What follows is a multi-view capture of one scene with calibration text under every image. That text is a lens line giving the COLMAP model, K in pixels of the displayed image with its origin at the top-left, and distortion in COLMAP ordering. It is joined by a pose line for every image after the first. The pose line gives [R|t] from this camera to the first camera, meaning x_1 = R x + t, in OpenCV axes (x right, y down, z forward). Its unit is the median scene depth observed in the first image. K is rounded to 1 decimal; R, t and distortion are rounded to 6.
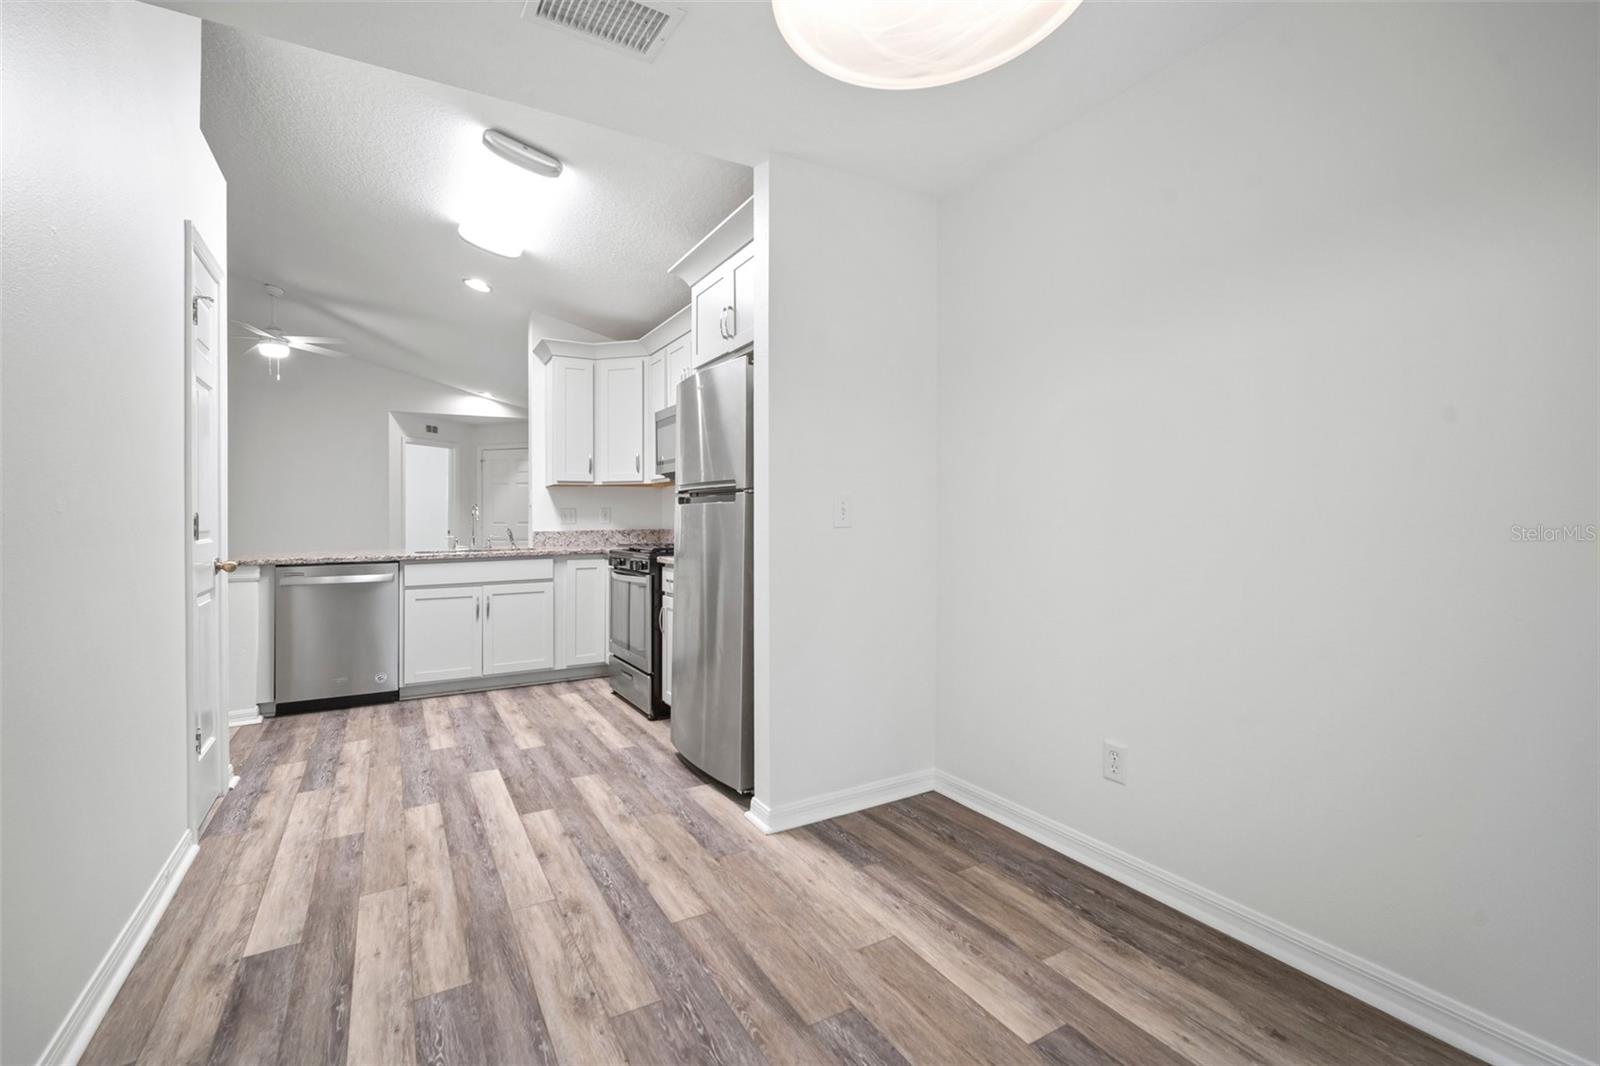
lens RADIAL K [[703.7, 0, 800.2], [0, 703.7, 516.6], [0, 0, 1]] dist [-0.013879, 0.004568]
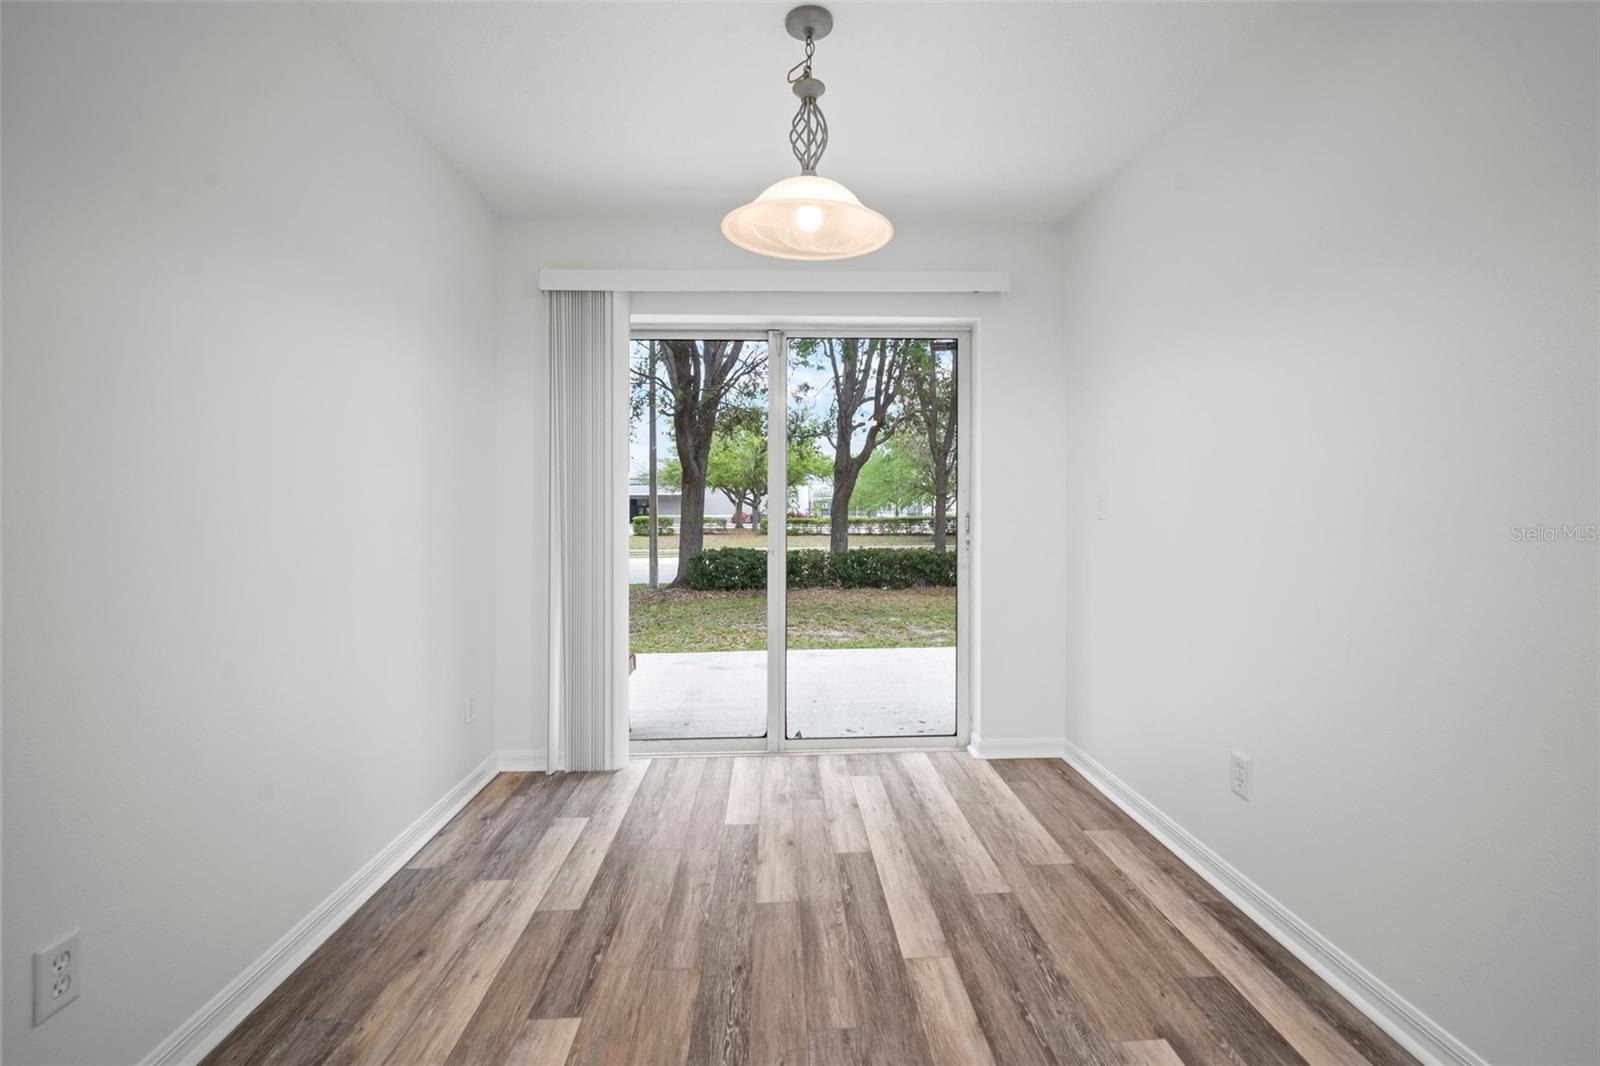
lens RADIAL K [[705.8, 0, 818.1], [0, 705.8, 492.6], [0, 0, 1]] dist [-0.007845, 0.000093]
pose [[-0.892219, 0.024660, 0.450929, -0.347890], [0.012242, 0.999462, -0.030435, -0.000614], [-0.451436, -0.021634, -0.892041, 1.278738]]
